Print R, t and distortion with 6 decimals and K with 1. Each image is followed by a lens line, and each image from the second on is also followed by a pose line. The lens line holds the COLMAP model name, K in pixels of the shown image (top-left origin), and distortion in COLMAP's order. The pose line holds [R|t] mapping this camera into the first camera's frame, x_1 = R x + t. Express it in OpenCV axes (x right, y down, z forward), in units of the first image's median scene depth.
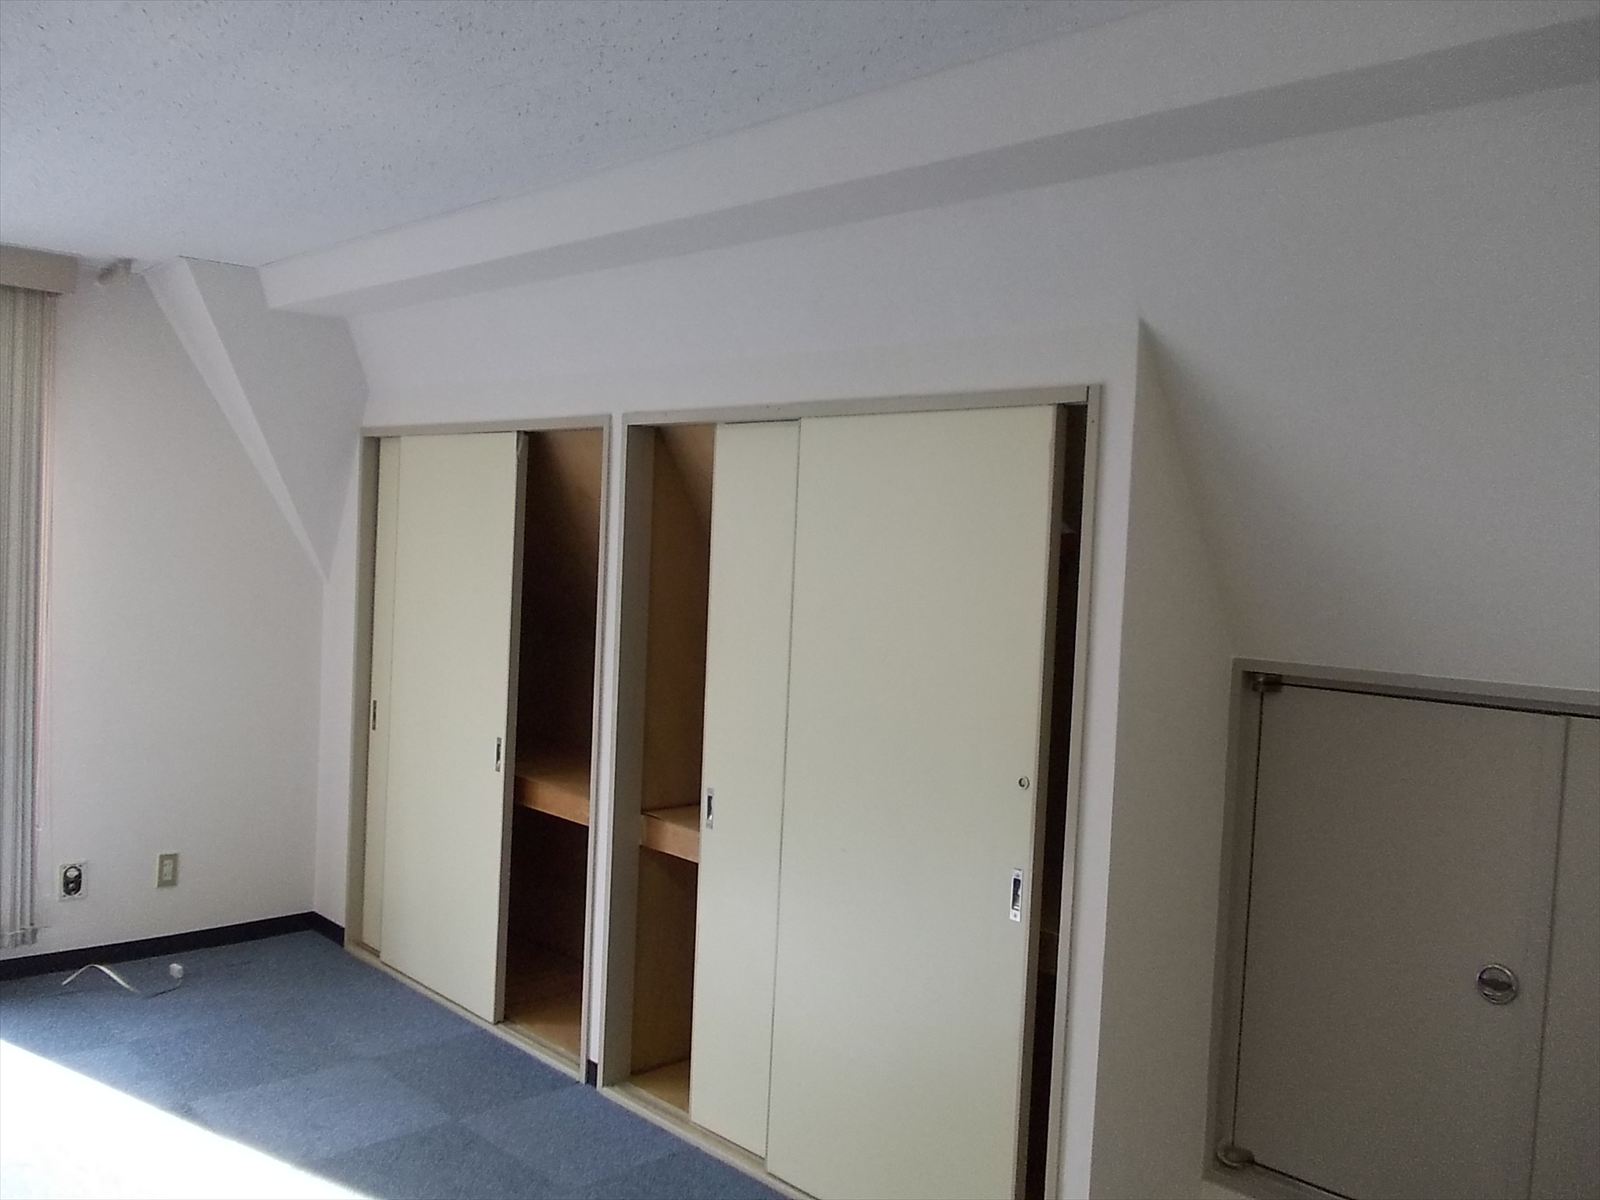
lens RADIAL K [[1326.3, 0, 796.9], [0, 1326.3, 597.2], [0, 0, 1]] dist [-0.011093, -0.010545]
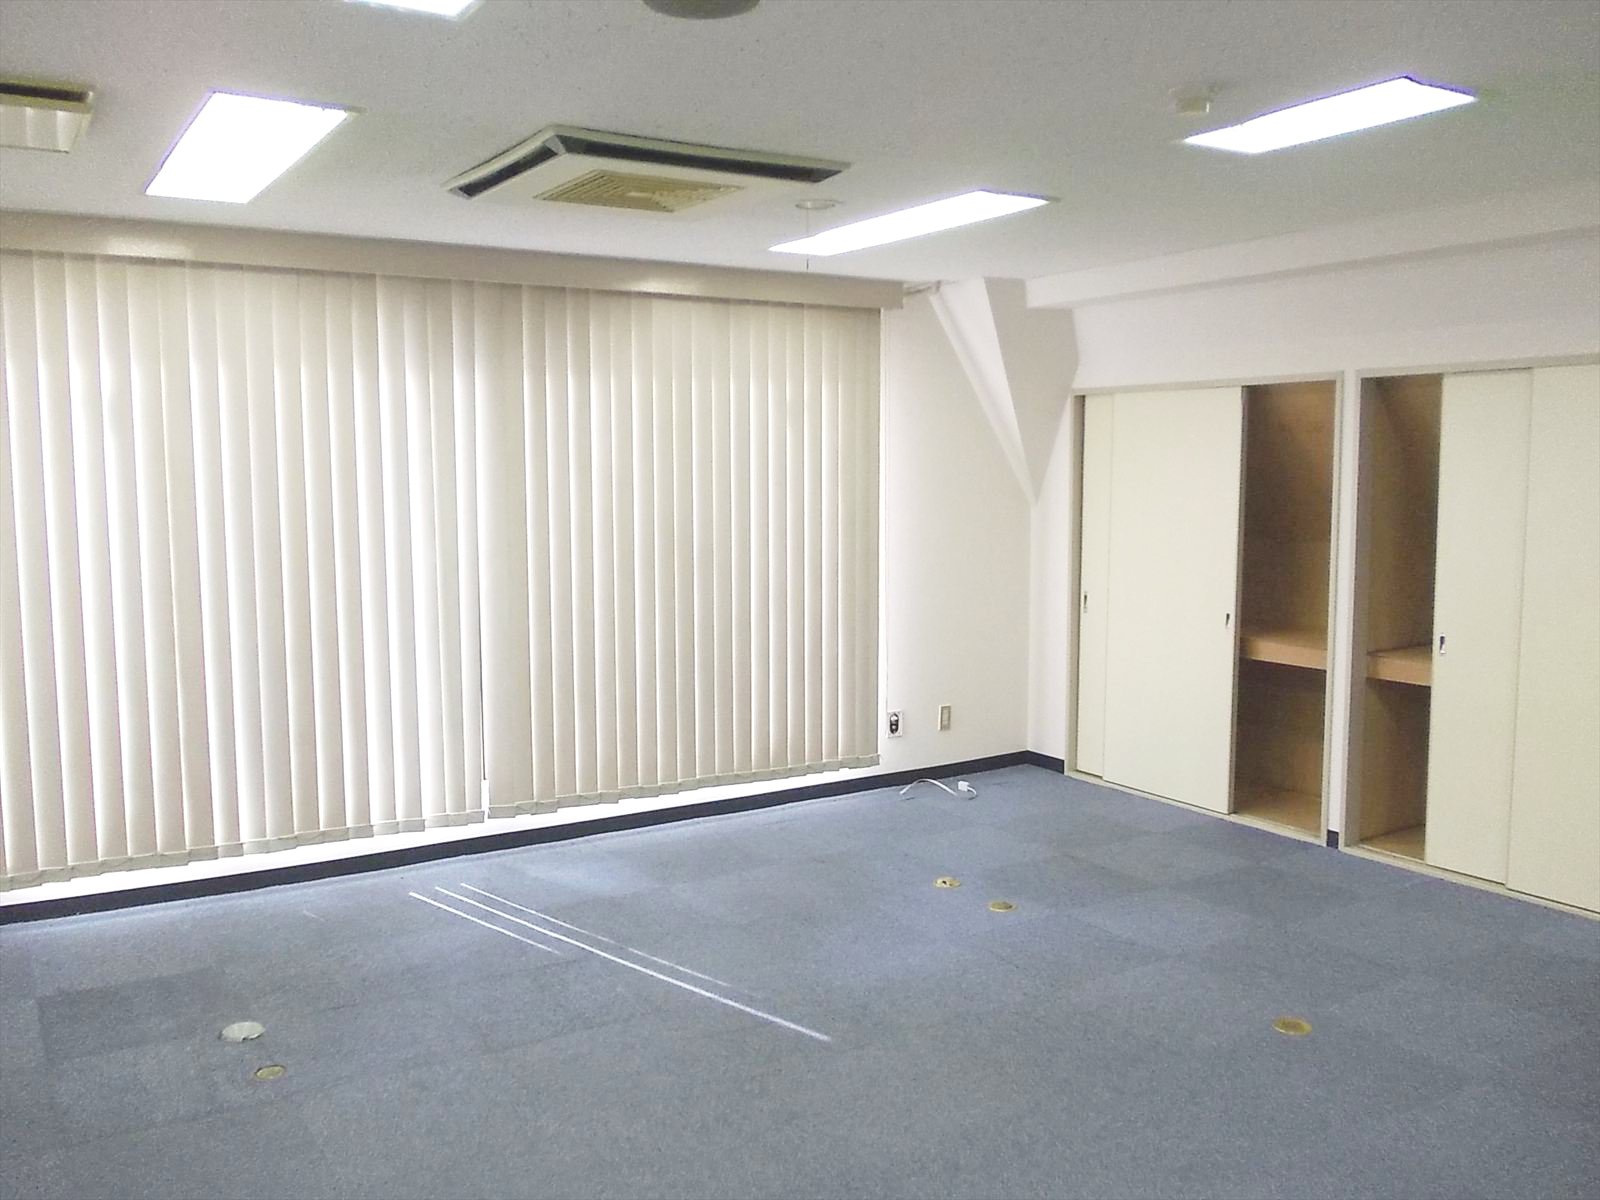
lens RADIAL K [[1326.3, 0, 801.0], [0, 1326.3, 602.6], [0, 0, 1]] dist [-0.011093, -0.010545]
pose [[0.979903, -0.035795, -0.196235, -0.420920], [0.047372, 0.997383, 0.054622, 0.002371], [0.193766, -0.062820, 0.979034, -0.476029]]
